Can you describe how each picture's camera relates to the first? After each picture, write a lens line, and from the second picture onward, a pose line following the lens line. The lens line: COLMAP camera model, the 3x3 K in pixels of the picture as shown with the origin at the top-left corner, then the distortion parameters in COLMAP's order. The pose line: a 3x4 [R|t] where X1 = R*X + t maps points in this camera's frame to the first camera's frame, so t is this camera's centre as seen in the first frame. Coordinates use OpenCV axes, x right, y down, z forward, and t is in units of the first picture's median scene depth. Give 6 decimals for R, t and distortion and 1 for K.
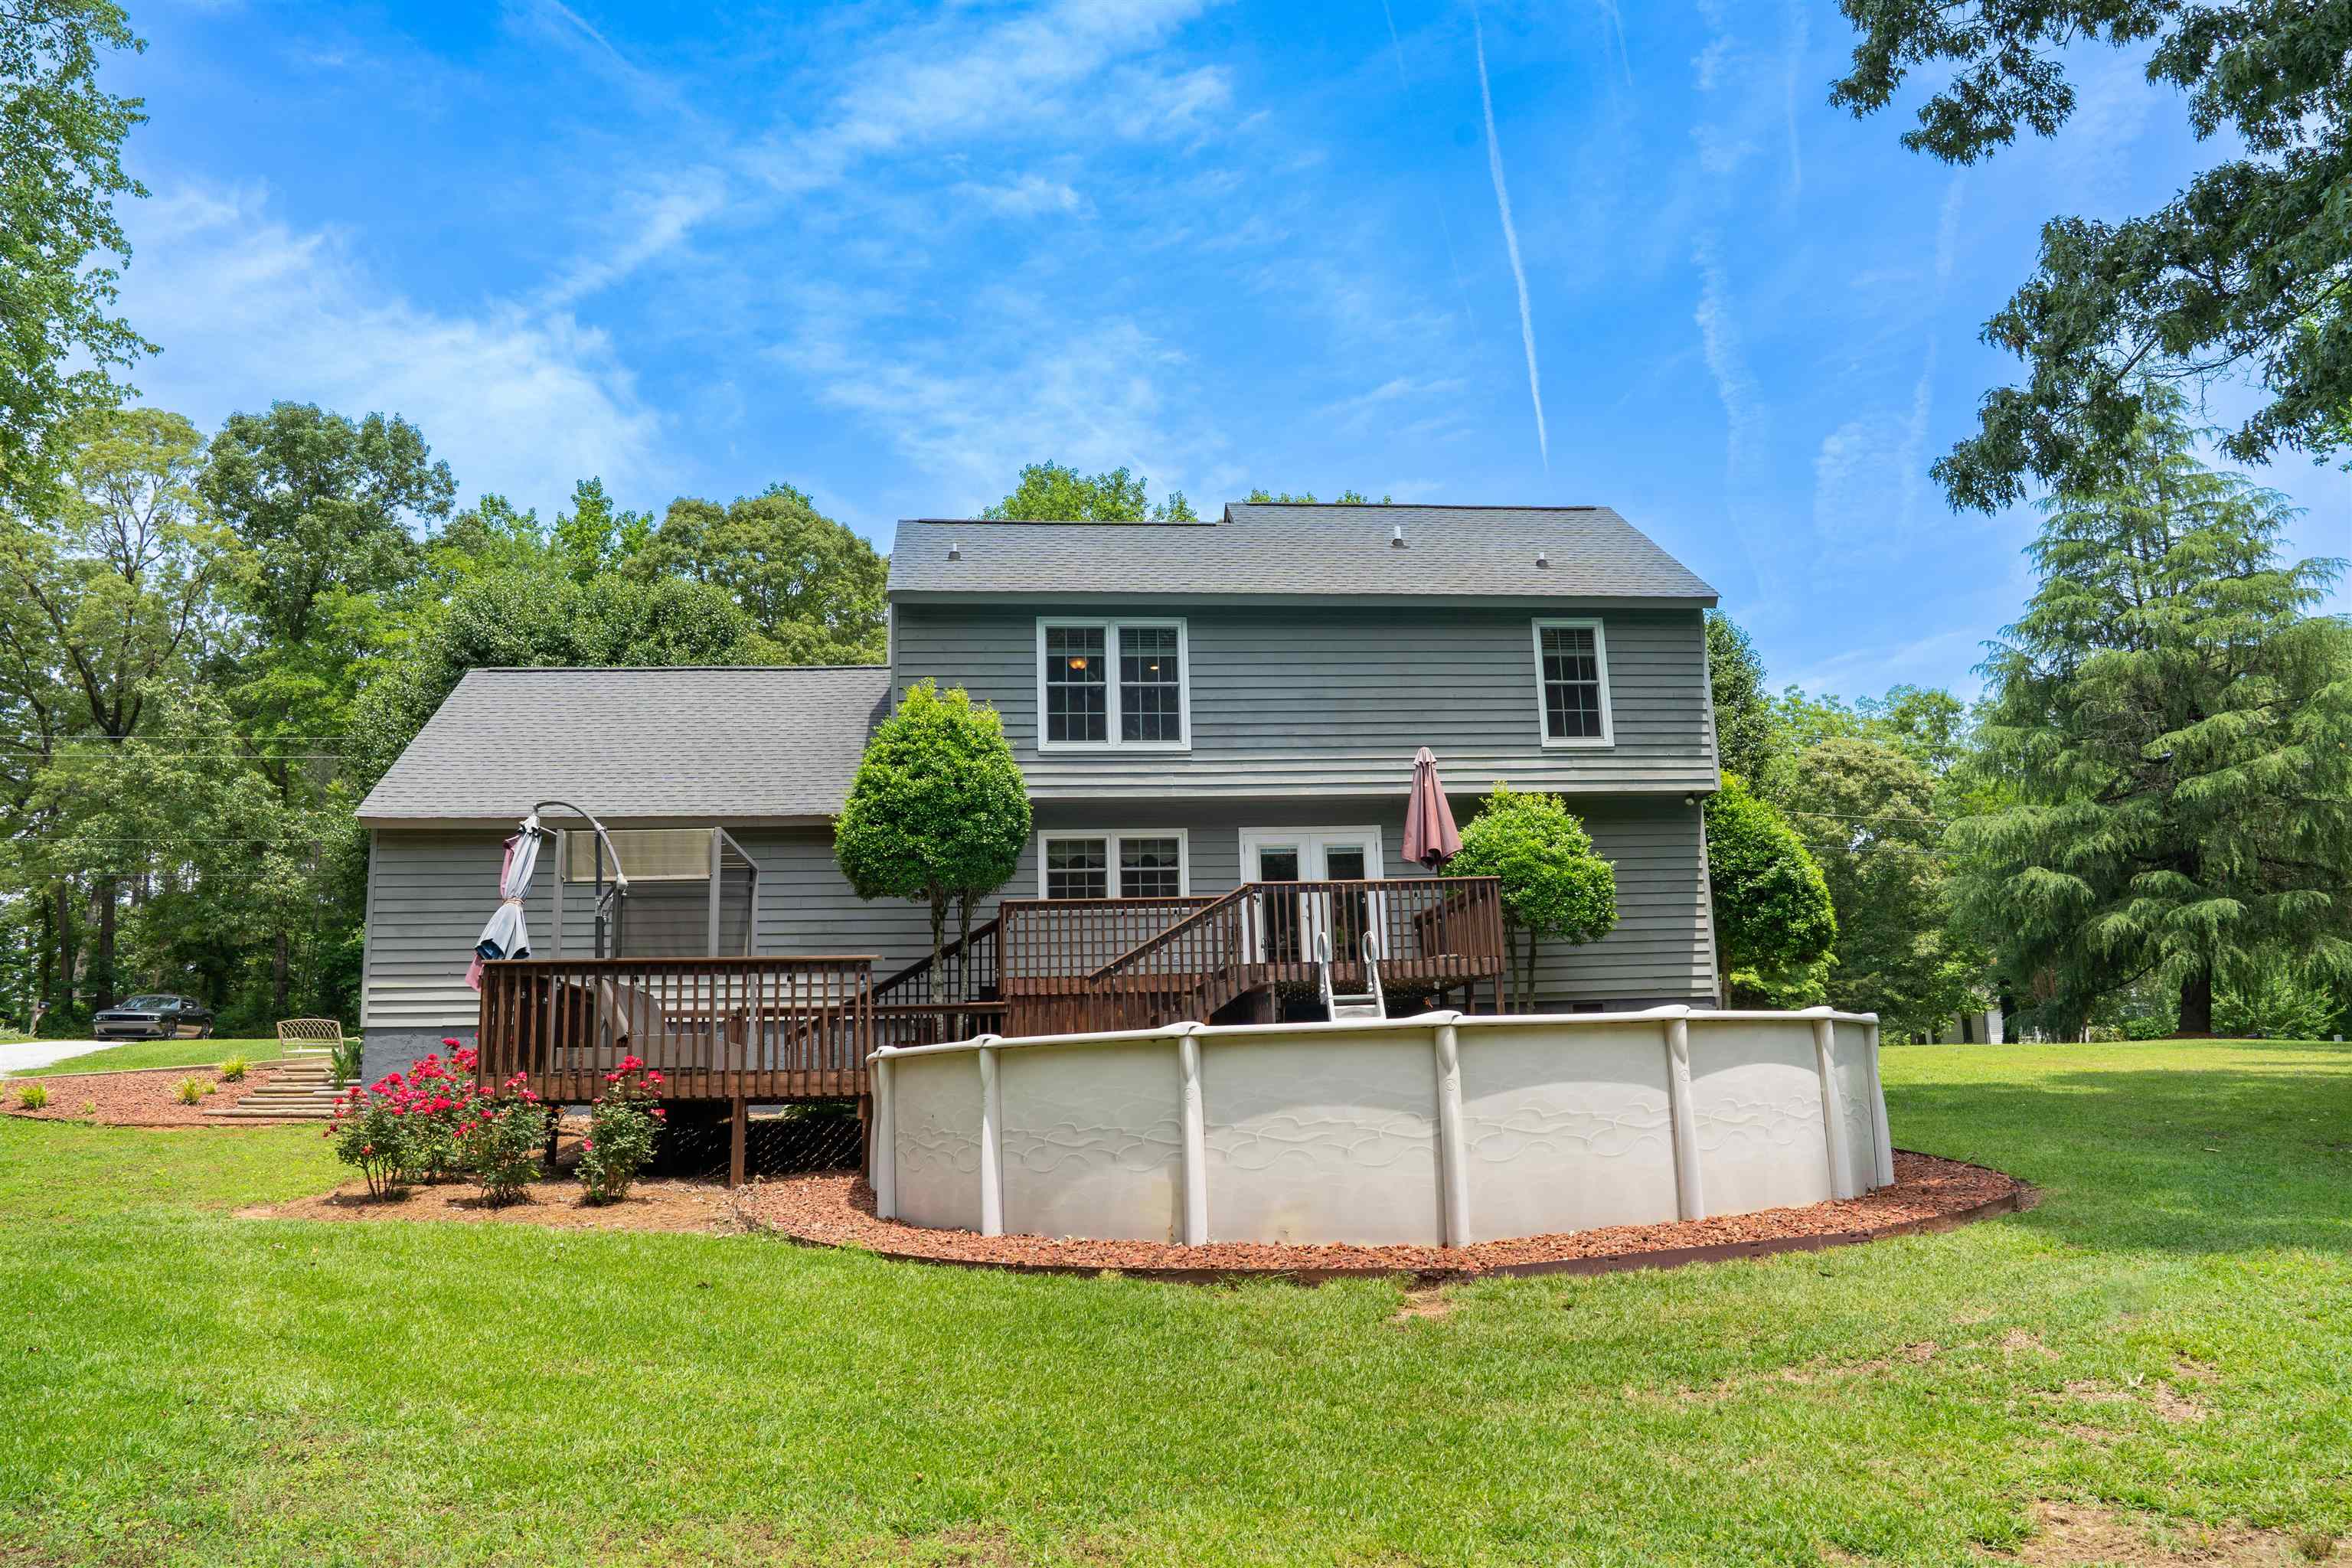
lens RADIAL K [[1612.4, 0, 1176.0], [0, 1612.4, 784.0], [0, 0, 1]] dist [-0.080898, -0.003274]
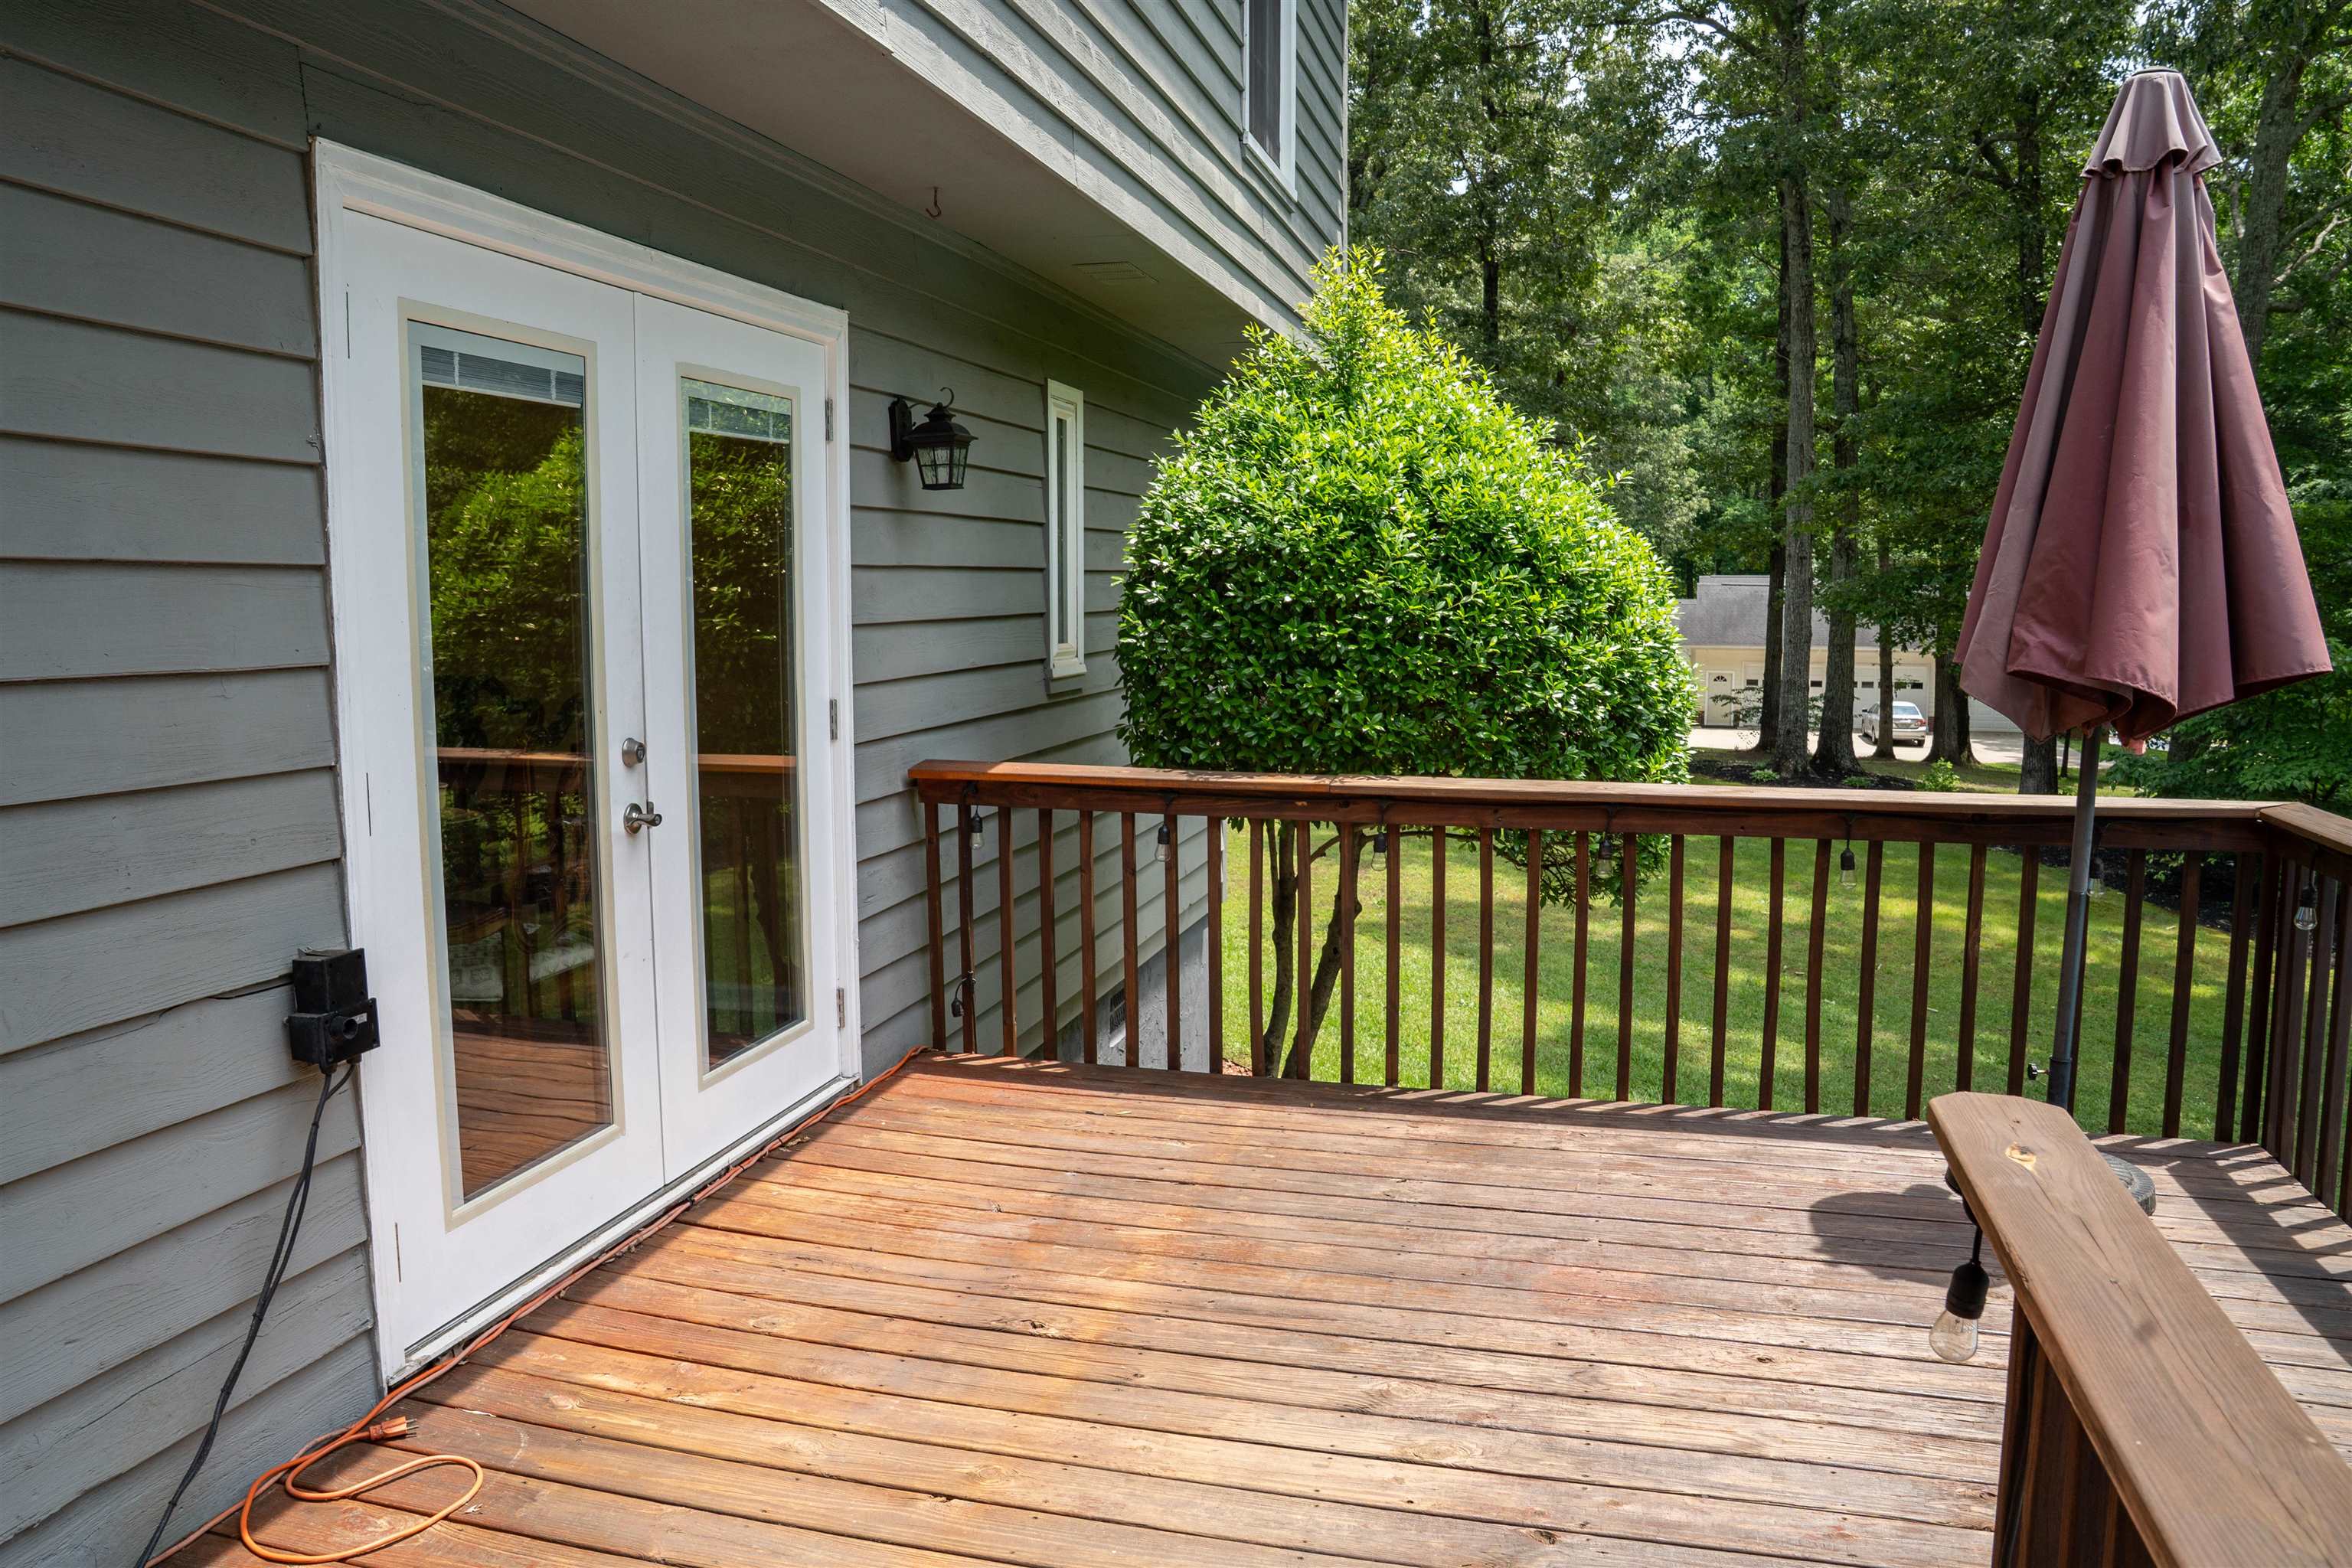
lens RADIAL K [[1650.5, 0, 1176.0], [0, 1650.5, 784.0], [0, 0, 1]] dist [-0.125541, 0.091214]
pose [[0.346121, -0.085617, 0.934275, -0.053210], [-0.197892, 0.966760, 0.161906, 0.042101], [-0.917082, -0.240925, 0.317673, 0.901761]]
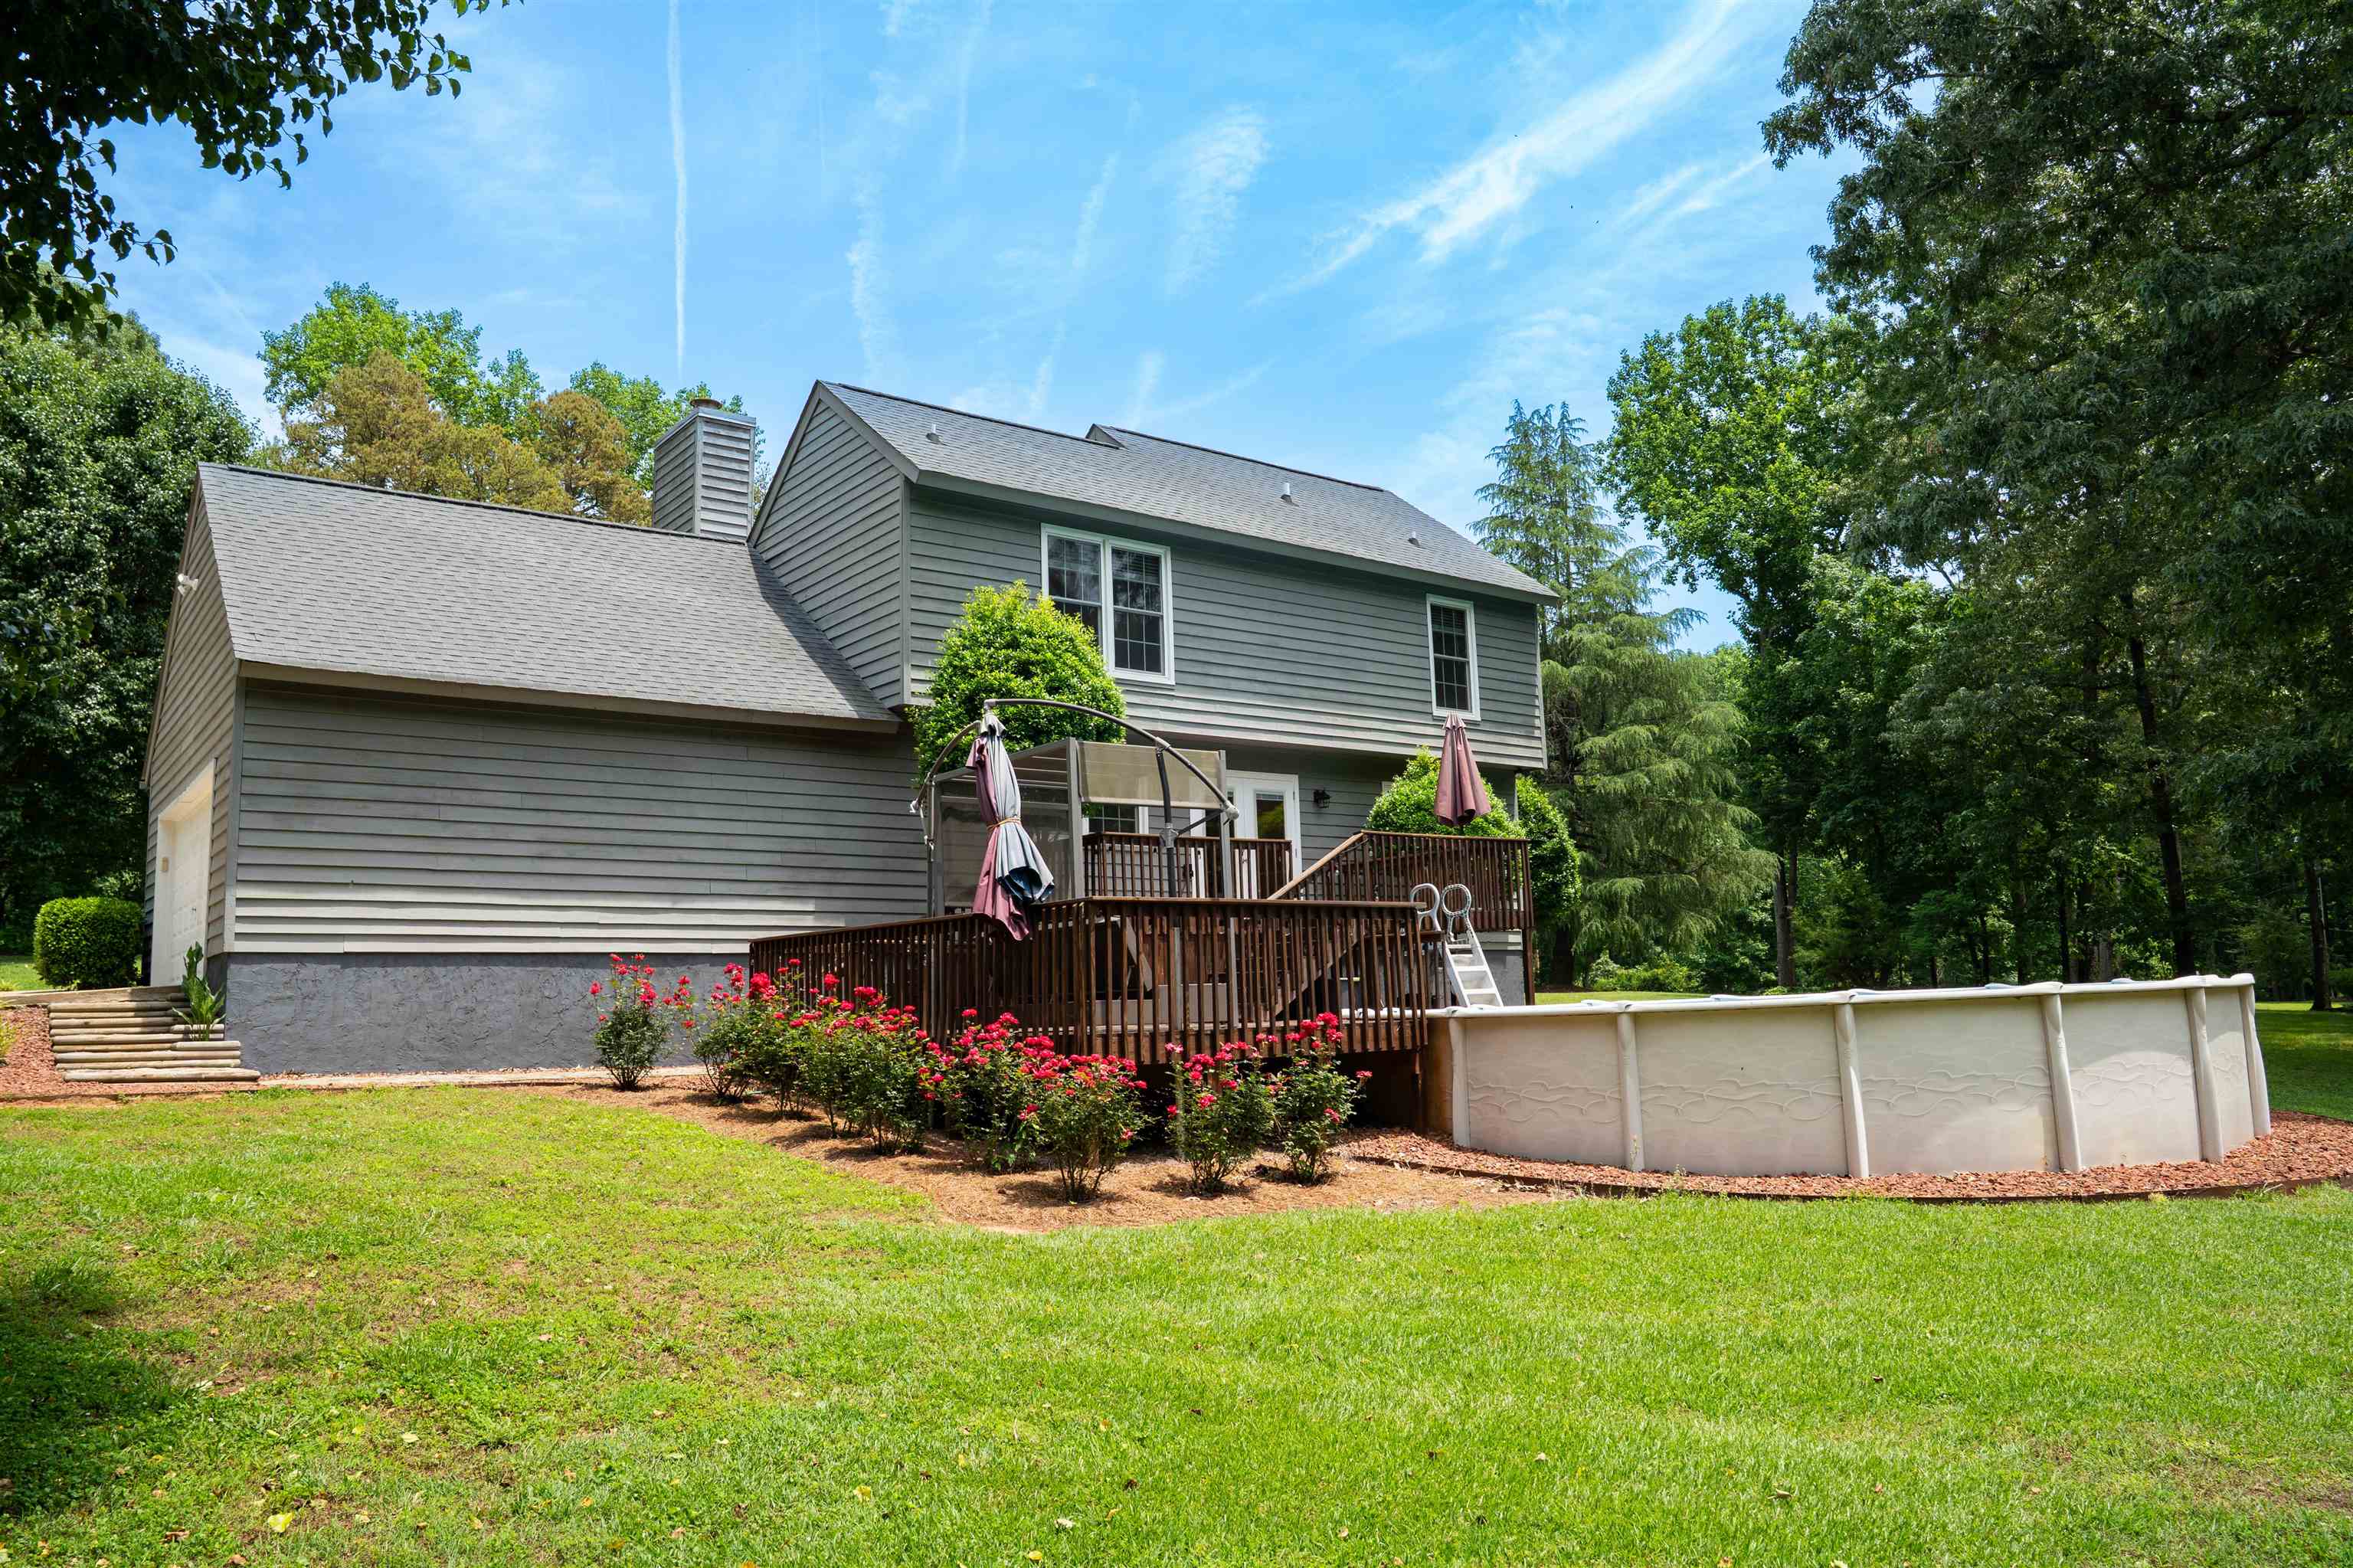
lens RADIAL K [[1633.0, 0, 1165.5], [0, 1633.0, 780.0], [0, 0, 1]] dist [-0.134307, 0.093942]
pose [[0.847692, 0.076527, 0.524940, -0.501250], [-0.100049, 0.994845, 0.016531, 0.020300], [-0.520969, -0.066532, 0.850979, 0.160130]]
